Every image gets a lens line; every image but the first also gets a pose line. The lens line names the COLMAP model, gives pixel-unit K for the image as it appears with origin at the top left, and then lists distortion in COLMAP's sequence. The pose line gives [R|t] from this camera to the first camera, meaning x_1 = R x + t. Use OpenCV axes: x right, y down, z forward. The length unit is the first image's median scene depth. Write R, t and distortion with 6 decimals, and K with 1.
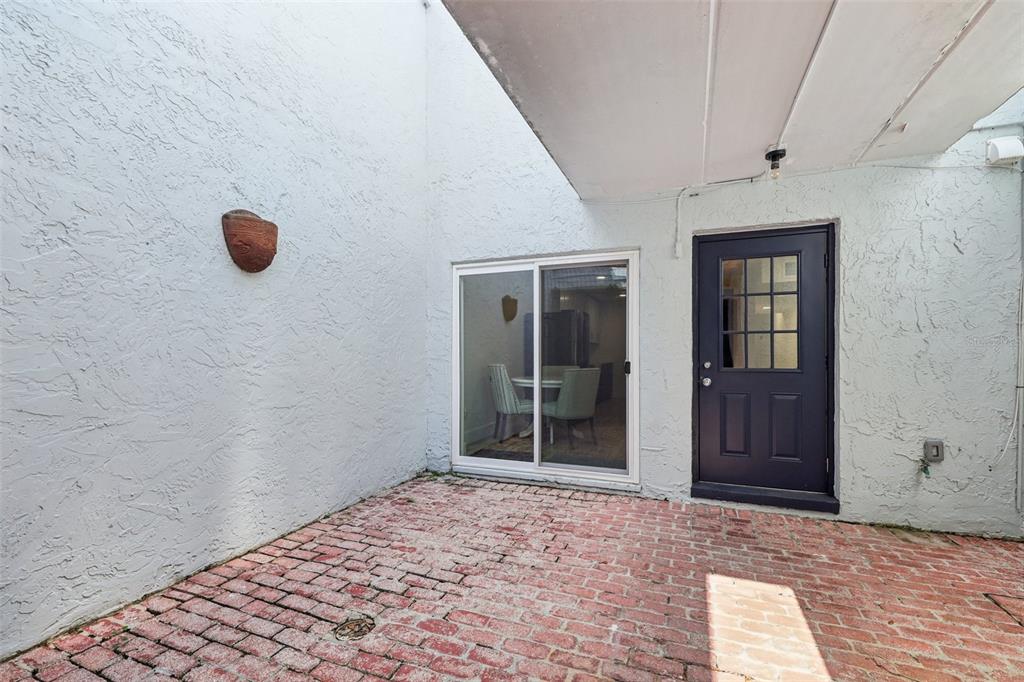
lens RADIAL K [[446.4, 0, 516.2], [0, 446.4, 365.7], [0, 0, 1]] dist [0.001163, 0.002016]
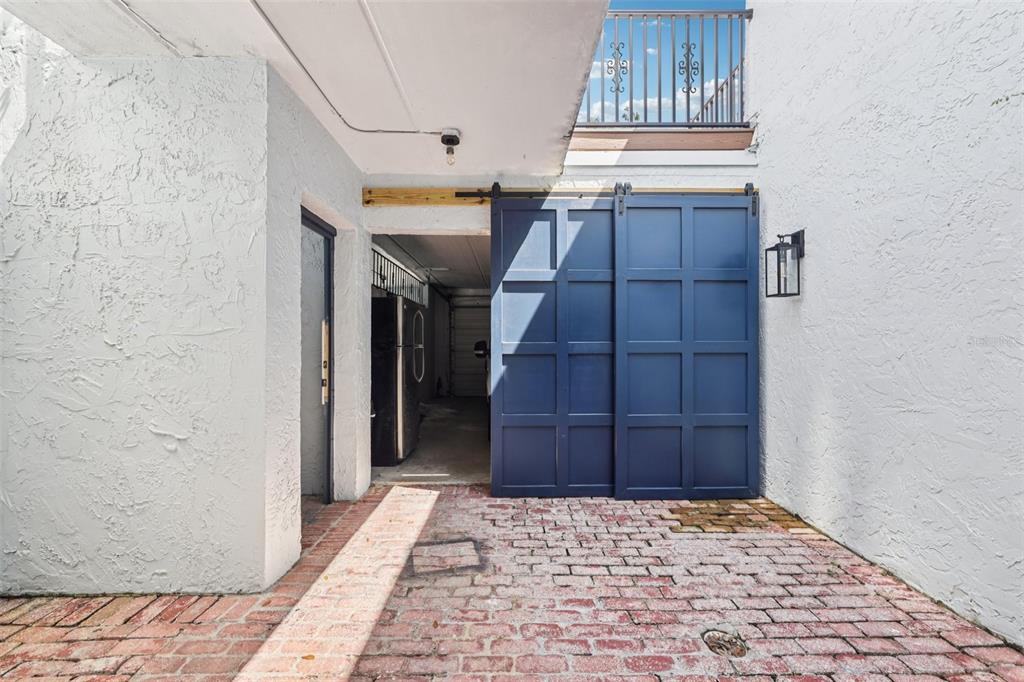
lens RADIAL K [[446.4, 0, 513.6], [0, 446.4, 337.4], [0, 0, 1]] dist [0.001163, 0.002016]
pose [[-0.927395, -0.004518, -0.374056, 0.407913], [-0.006660, 0.999968, 0.004432, -0.044723], [0.374024, 0.006602, -0.927396, 1.764469]]
